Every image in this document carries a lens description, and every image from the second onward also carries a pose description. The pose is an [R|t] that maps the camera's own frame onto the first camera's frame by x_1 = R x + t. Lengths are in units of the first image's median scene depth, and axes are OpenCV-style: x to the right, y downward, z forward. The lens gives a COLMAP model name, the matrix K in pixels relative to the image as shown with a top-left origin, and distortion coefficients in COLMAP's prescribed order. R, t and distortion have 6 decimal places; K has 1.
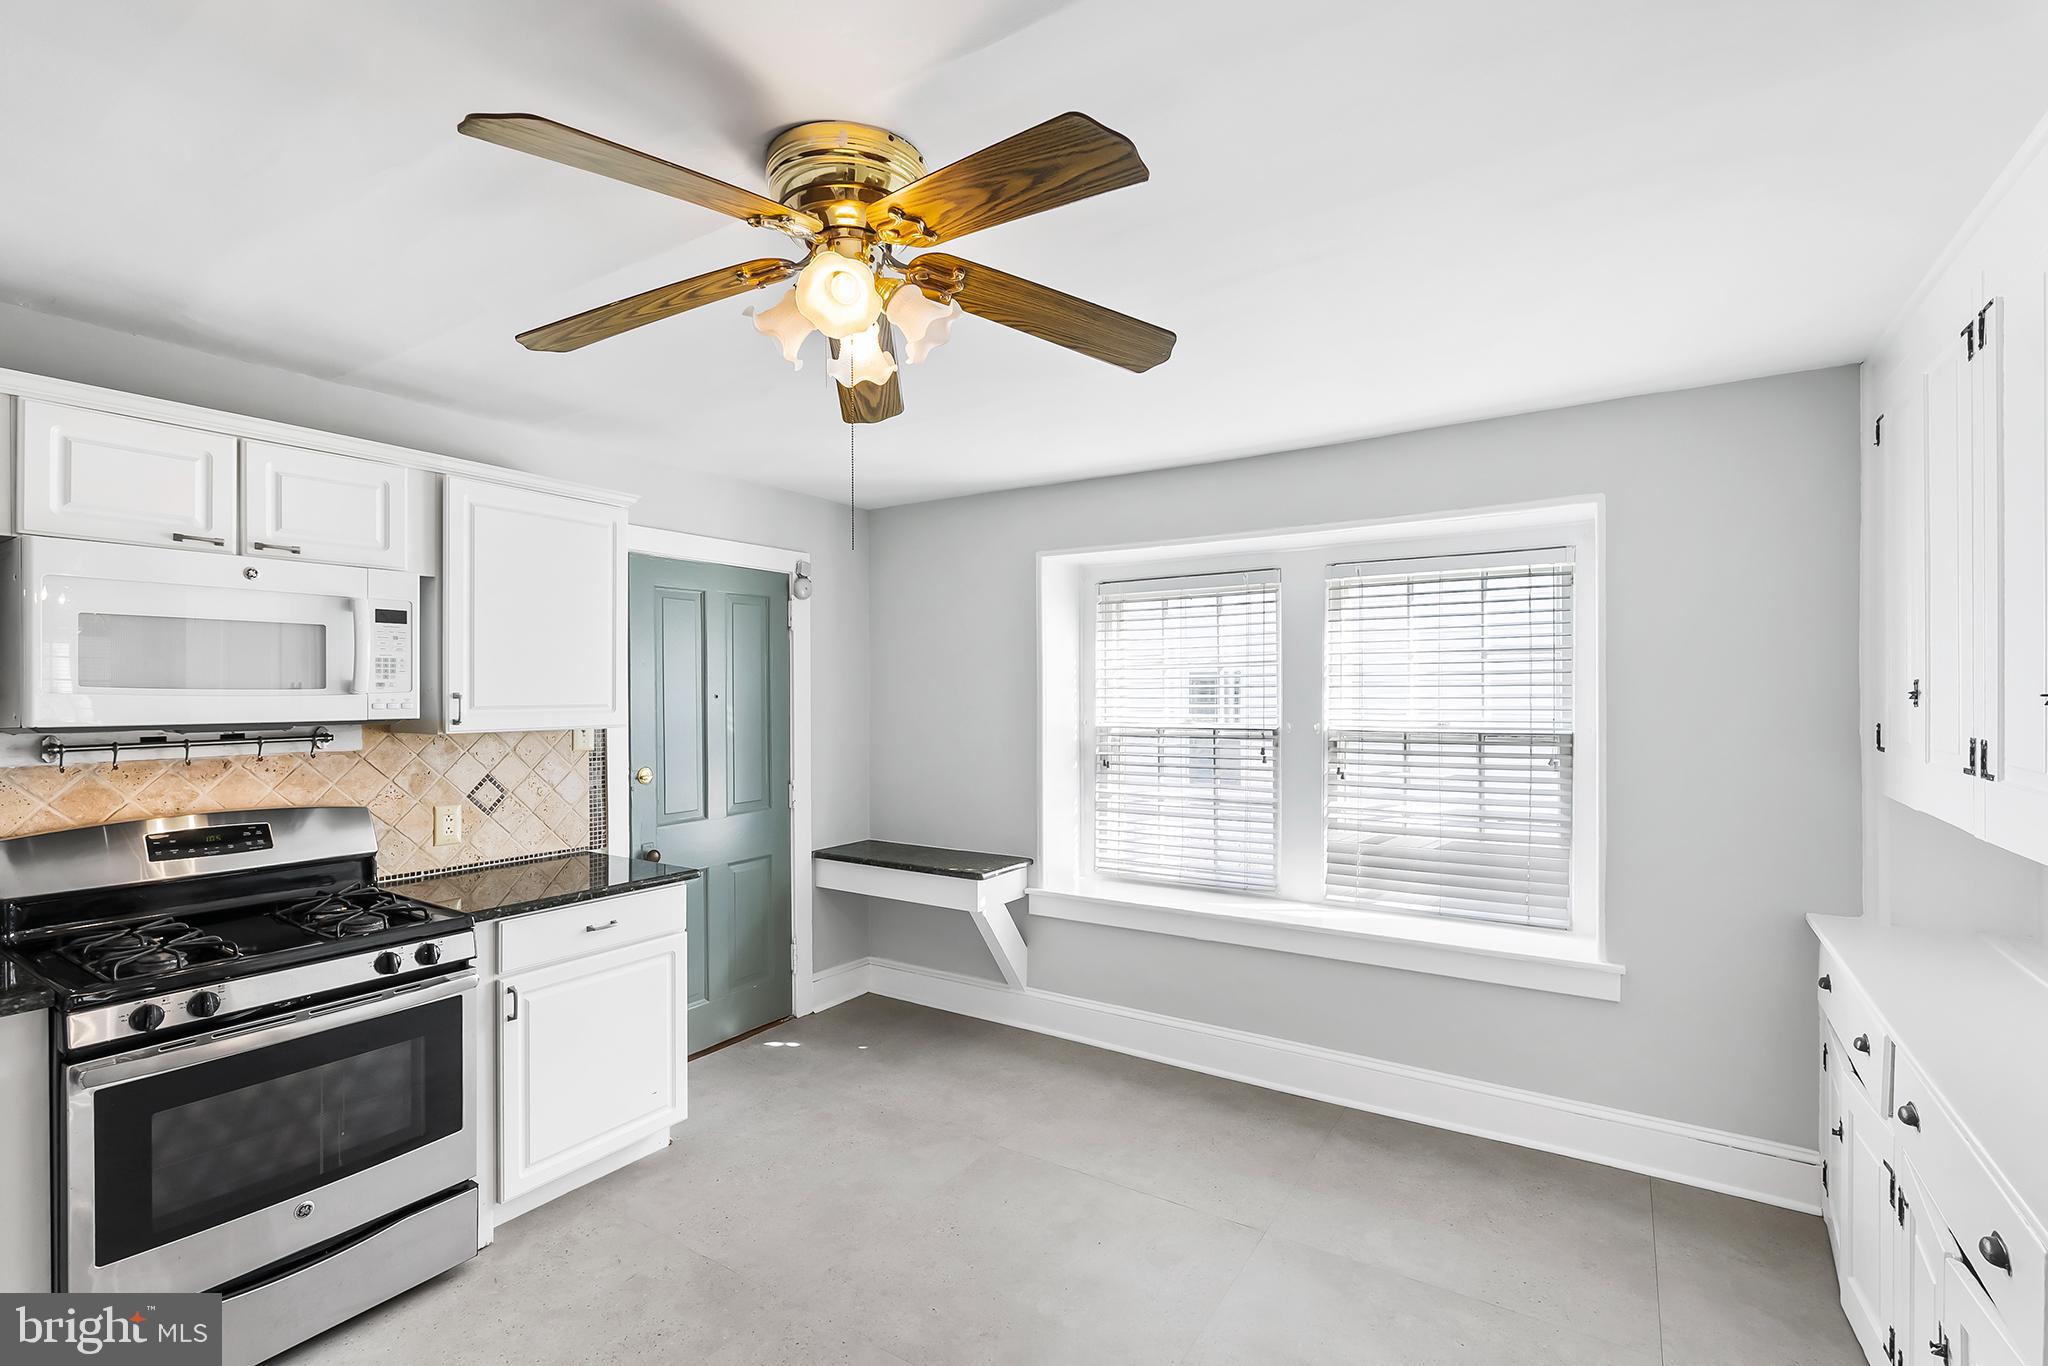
lens RADIAL K [[918.5, 0, 1024.0], [0, 918.5, 683.0], [0, 0, 1]] dist [-0.001212, 0.000002]
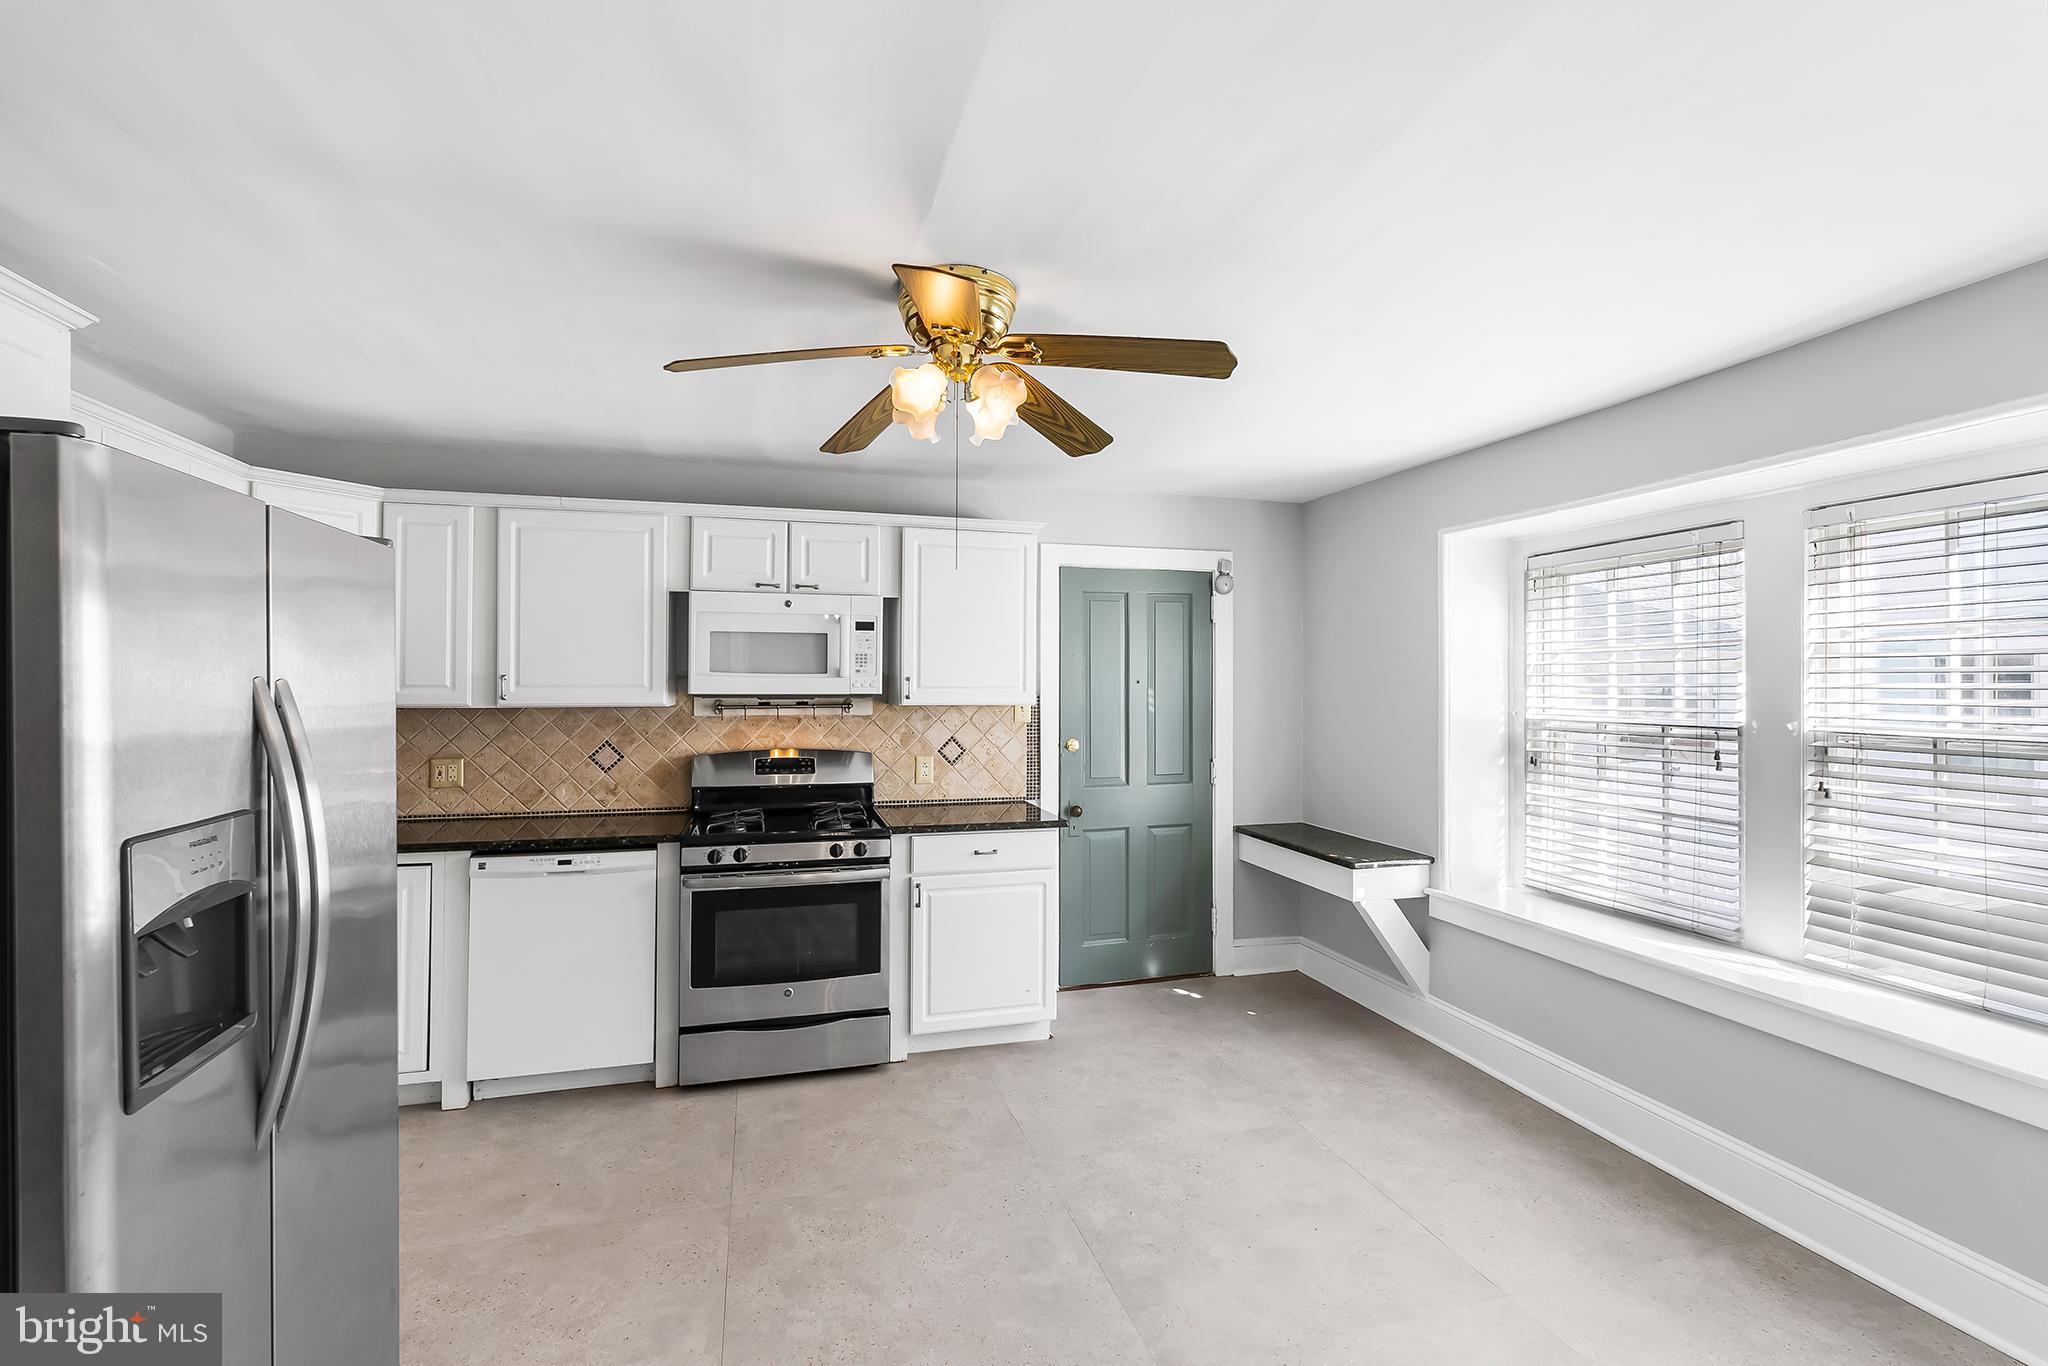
lens RADIAL K [[916.4, 0, 1021.4], [0, 916.4, 657.3], [0, 0, 1]] dist [0.000829, 0.000258]
pose [[0.754025, -0.012347, -0.656730, 0.369574], [0.000830, 0.999840, -0.017845, 0.004618], [0.656846, 0.012910, 0.753915, 0.022227]]
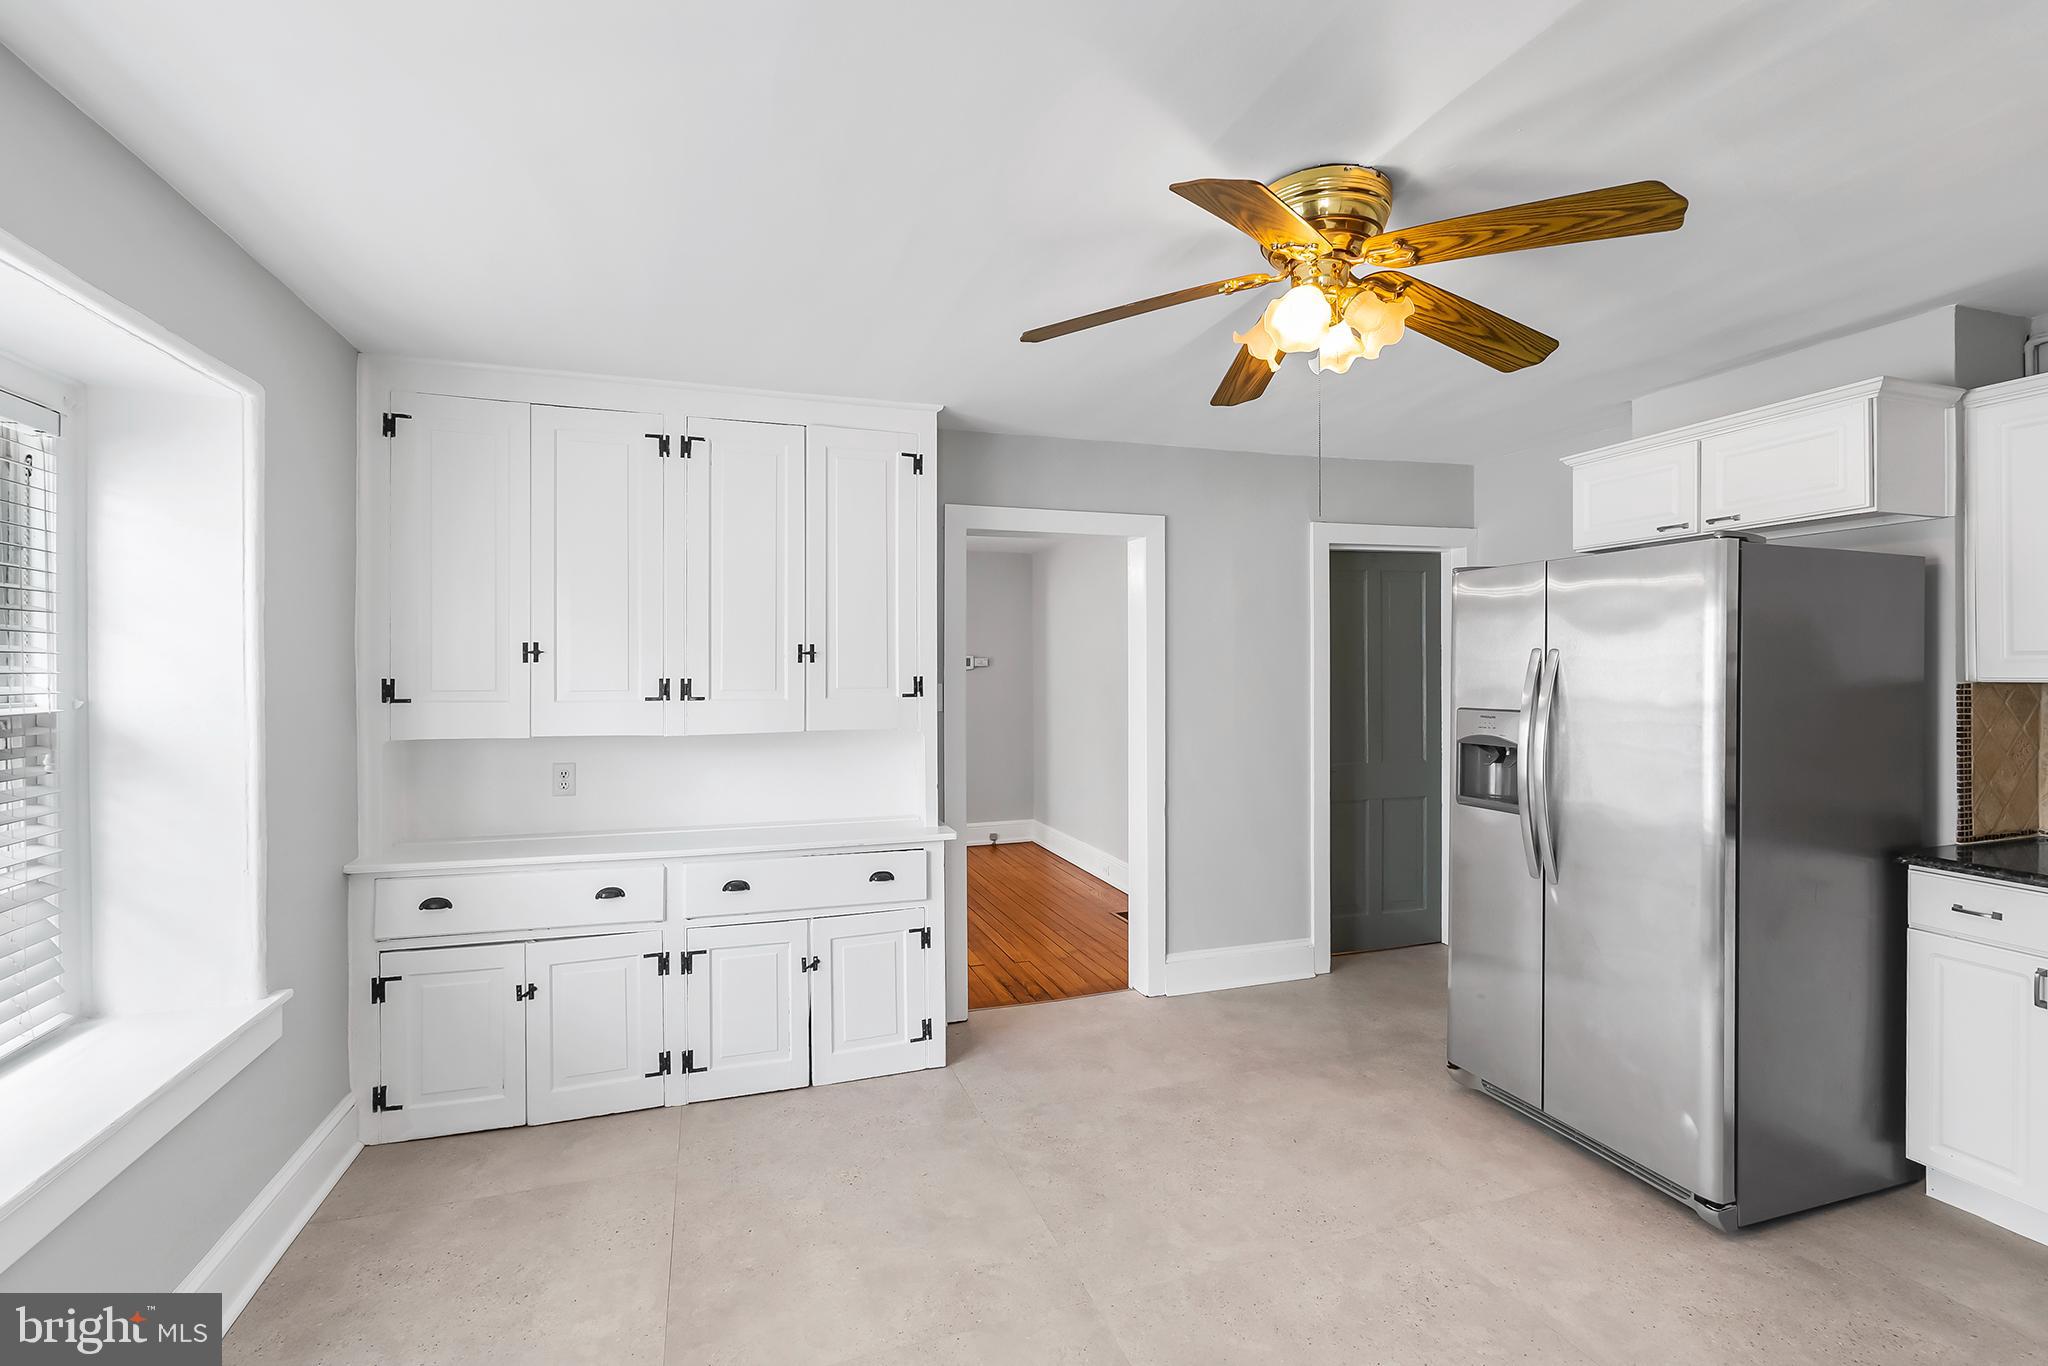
lens RADIAL K [[918.5, 0, 1024.0], [0, 918.5, 683.0], [0, 0, 1]] dist [-0.001212, 0.000002]
pose [[-0.786458, -0.001931, 0.617640, -0.292112], [-0.000189, 0.999996, 0.002886, 0.033950], [-0.617643, 0.002153, -0.786455, 1.034163]]
